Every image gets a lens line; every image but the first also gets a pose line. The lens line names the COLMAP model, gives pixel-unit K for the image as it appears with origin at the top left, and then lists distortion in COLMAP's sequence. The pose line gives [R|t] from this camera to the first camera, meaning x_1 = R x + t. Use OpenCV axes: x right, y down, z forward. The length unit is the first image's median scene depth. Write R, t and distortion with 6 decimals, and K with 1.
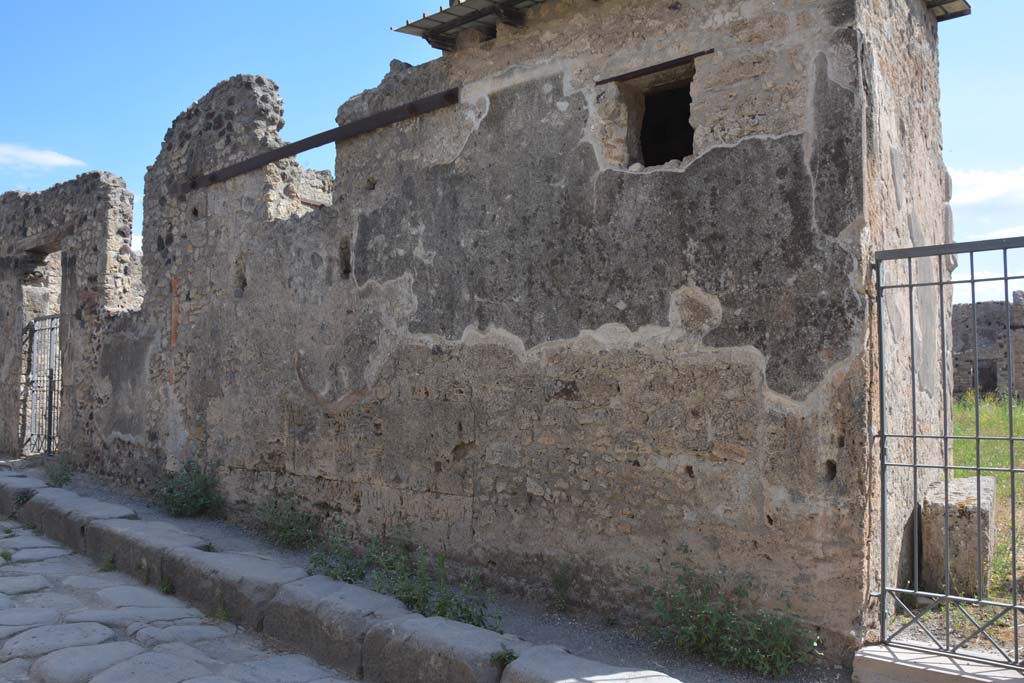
lens RADIAL K [[795.8, 0, 509.6], [0, 795.8, 343.7], [0, 0, 1]] dist [-0.152613, 0.108293]
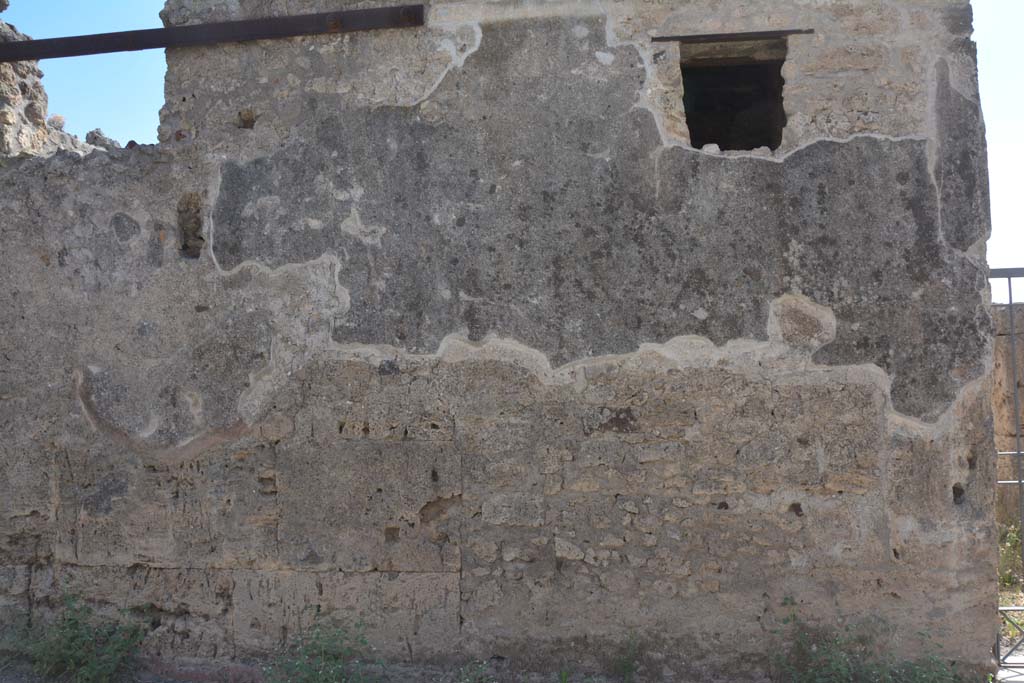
lens RADIAL K [[795.8, 0, 510.3], [0, 795.8, 337.3], [0, 0, 1]] dist [-0.152613, 0.108293]
pose [[0.827933, 0.017124, 0.560565, -0.436023], [-0.006267, 0.999754, -0.021283, -0.005234], [-0.560792, 0.014107, 0.827837, 0.400523]]
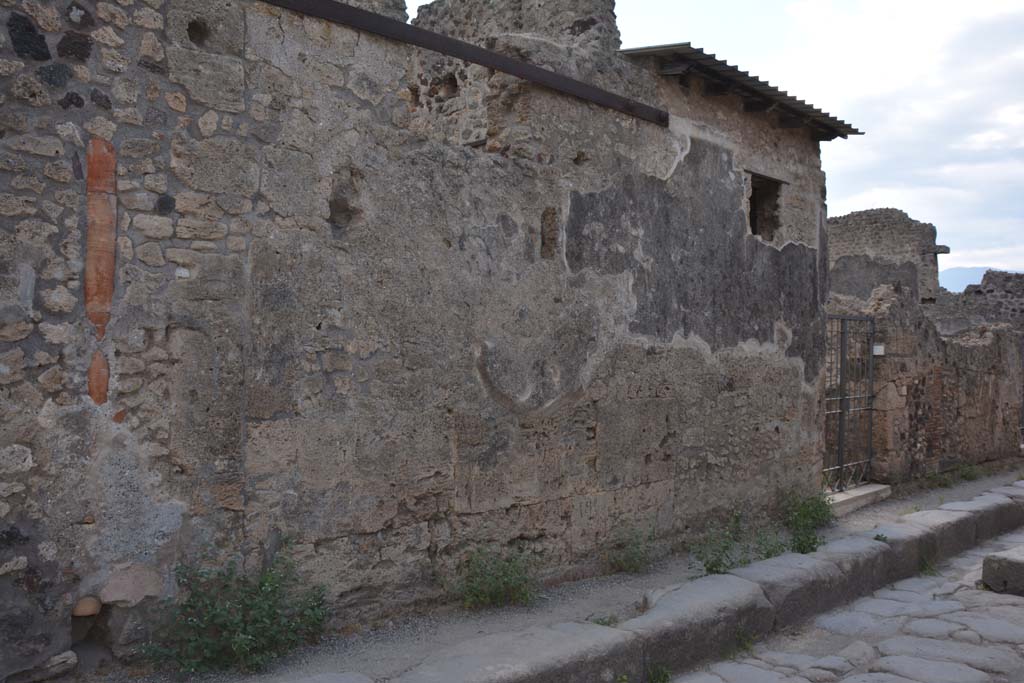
lens RADIAL K [[795.8, 0, 507.3], [0, 795.8, 344.3], [0, 0, 1]] dist [-0.152613, 0.108293]
pose [[0.139221, 0.008893, 0.990221, -1.301849], [-0.061366, 0.998115, -0.000336, 0.012749], [-0.988358, -0.060720, 0.139504, 1.154050]]
